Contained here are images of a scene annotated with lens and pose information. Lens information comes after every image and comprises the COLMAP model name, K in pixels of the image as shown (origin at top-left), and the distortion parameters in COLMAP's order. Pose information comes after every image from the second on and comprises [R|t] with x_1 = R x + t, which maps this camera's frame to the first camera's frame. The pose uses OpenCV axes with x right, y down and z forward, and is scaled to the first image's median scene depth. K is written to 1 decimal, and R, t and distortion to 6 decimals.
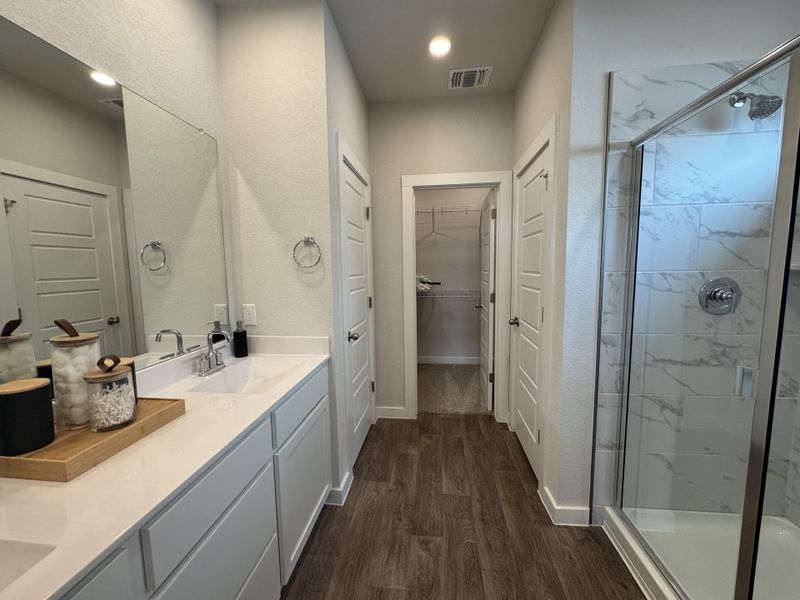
lens RADIAL K [[318.0, 0, 397.7], [0, 318.0, 299.2], [0, 0, 1]] dist [-0.002884, -0.000025]
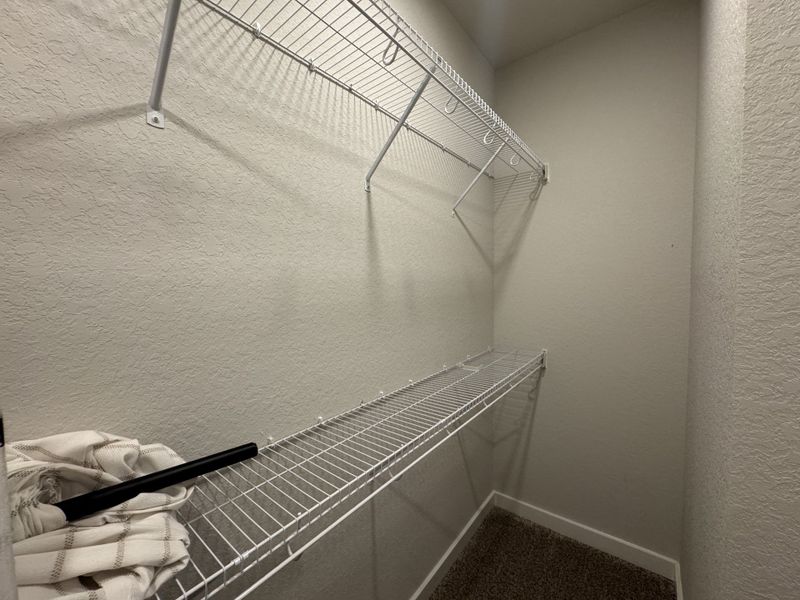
lens RADIAL K [[318.0, 0, 397.7], [0, 318.0, 299.2], [0, 0, 1]] dist [-0.002884, -0.000025]
pose [[0.523359, -0.036027, 0.851351, 0.042756], [0.097876, 0.995035, -0.018061, -0.108475], [-0.846473, 0.092779, 0.524286, 0.839462]]
